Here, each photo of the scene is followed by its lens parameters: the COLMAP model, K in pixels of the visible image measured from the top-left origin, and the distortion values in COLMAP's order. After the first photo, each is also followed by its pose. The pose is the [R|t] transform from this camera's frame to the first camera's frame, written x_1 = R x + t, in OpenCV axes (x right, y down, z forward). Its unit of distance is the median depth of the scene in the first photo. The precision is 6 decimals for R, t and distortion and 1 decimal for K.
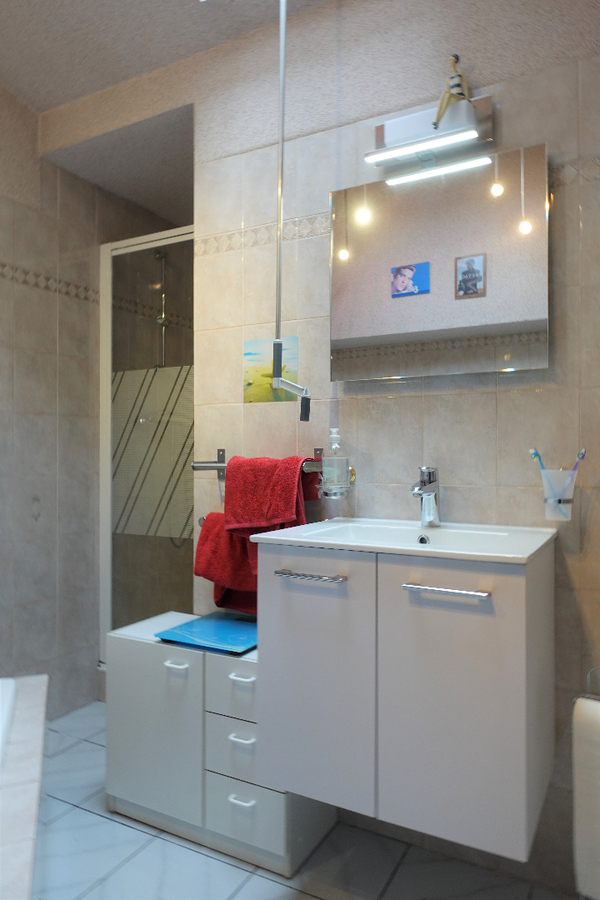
lens RADIAL K [[619.6, 0, 298.4], [0, 619.6, 446.9], [0, 0, 1]] dist [0.002979, -0.003828]
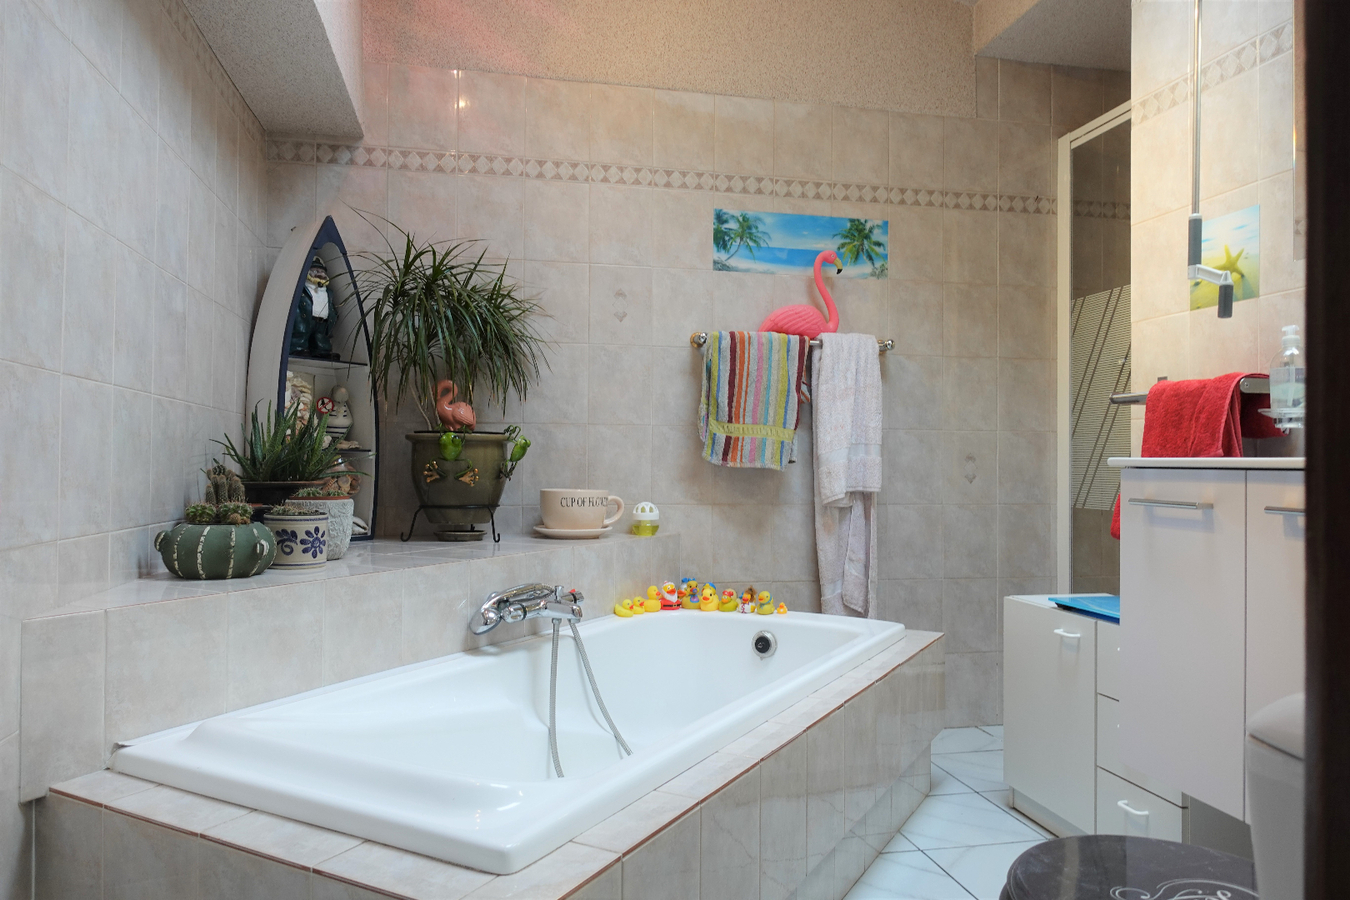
lens RADIAL K [[929.4, 0, 677.7], [0, 929.4, 453.0], [0, 0, 1]] dist [0.002979, -0.003828]
pose [[0.651857, -0.002222, -0.758339, 0.282449], [-0.000564, 0.999994, -0.003415, 0.081665], [0.758342, 0.002654, 0.651852, -0.138738]]
